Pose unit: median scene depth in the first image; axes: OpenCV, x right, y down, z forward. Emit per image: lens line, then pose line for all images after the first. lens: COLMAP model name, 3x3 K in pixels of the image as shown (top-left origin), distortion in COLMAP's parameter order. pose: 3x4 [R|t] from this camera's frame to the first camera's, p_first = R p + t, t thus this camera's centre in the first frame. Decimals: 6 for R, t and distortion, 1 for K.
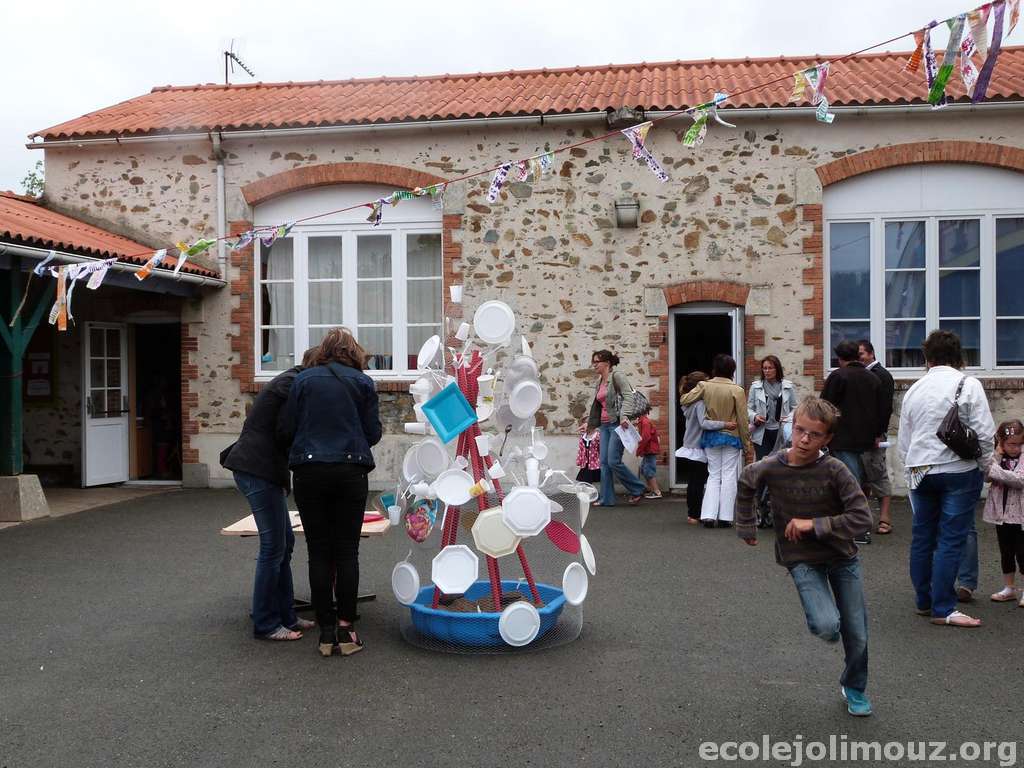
lens RADIAL K [[1184.7, 0, 512.0], [0, 1184.7, 384.0], [0, 0, 1]] dist [-0.004414, 0.036196]
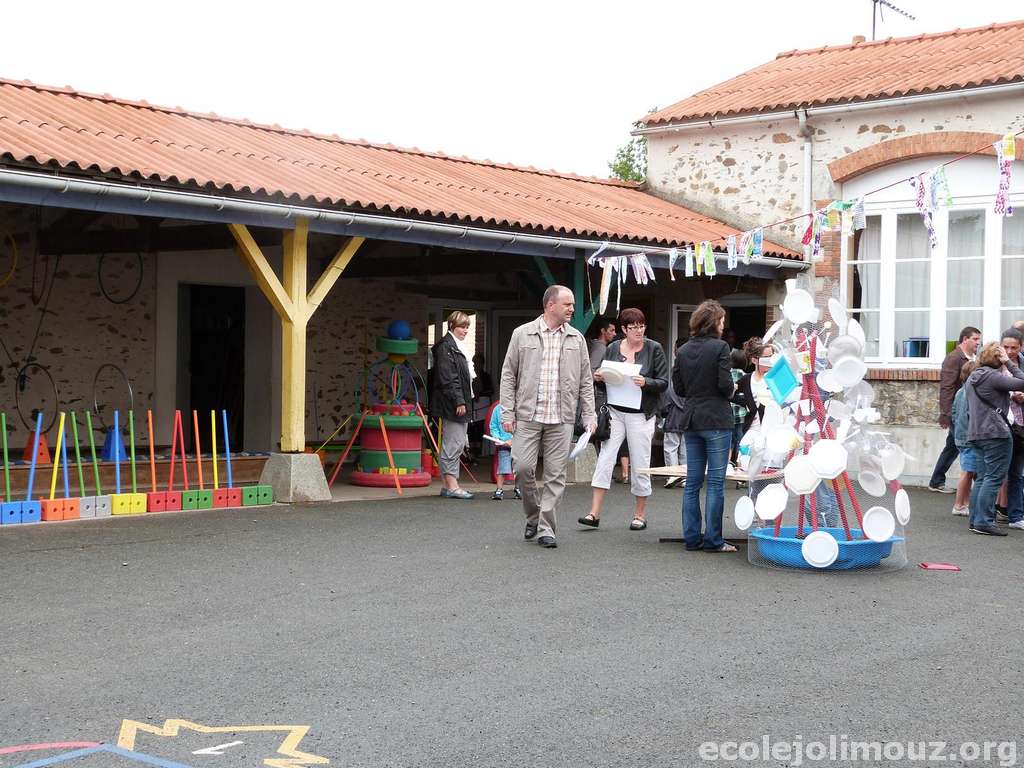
lens RADIAL K [[1552.9, 0, 512.0], [0, 1552.9, 384.0], [0, 0, 1]] dist [0.021541, 0.198715]
pose [[0.857503, 0.026416, -0.513801, 0.201239], [-0.026255, 0.999627, 0.007576, 0.008390], [0.513809, 0.006993, 0.857876, -0.205993]]
